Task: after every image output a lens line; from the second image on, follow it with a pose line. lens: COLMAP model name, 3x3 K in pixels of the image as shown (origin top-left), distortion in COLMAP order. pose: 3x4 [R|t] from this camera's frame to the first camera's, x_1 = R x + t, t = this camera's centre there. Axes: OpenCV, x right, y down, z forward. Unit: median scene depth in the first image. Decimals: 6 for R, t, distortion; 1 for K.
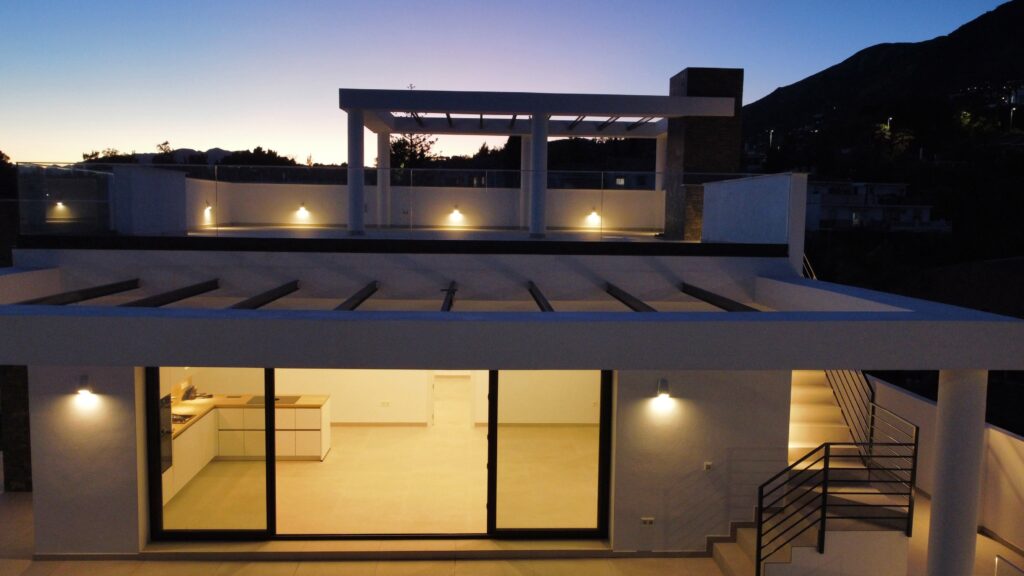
lens RADIAL K [[814.4, 0, 504.4], [0, 814.4, 293.4], [0, 0, 1]] dist [0.007922, -0.005815]
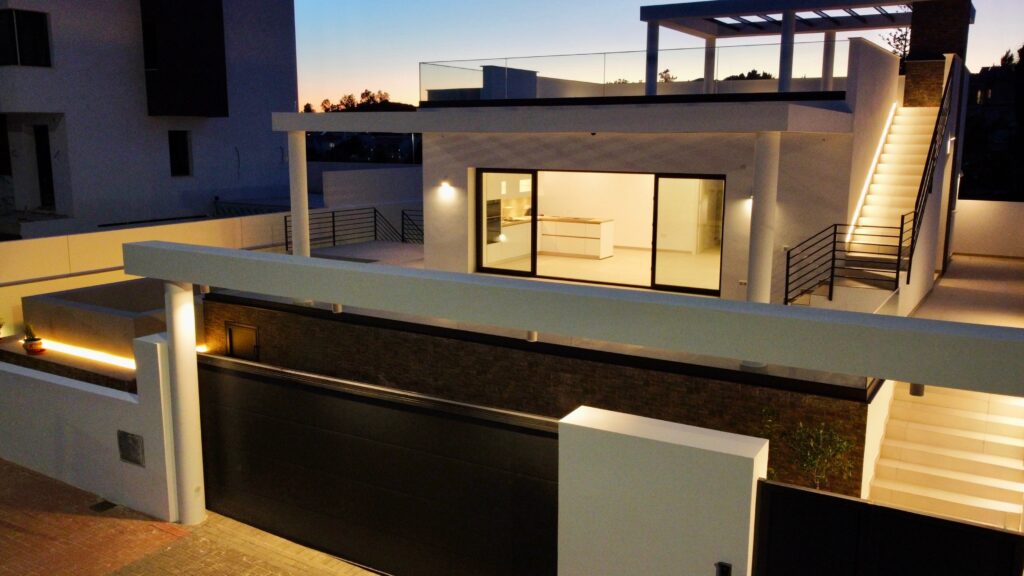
lens RADIAL K [[814.4, 0, 509.8], [0, 814.4, 287.8], [0, 0, 1]] dist [0.007922, -0.005815]
pose [[0.834385, 0.093668, -0.543164, 0.612729], [-0.049108, 0.994169, 0.096005, 0.159615], [0.548990, -0.053432, 0.834120, -0.472008]]
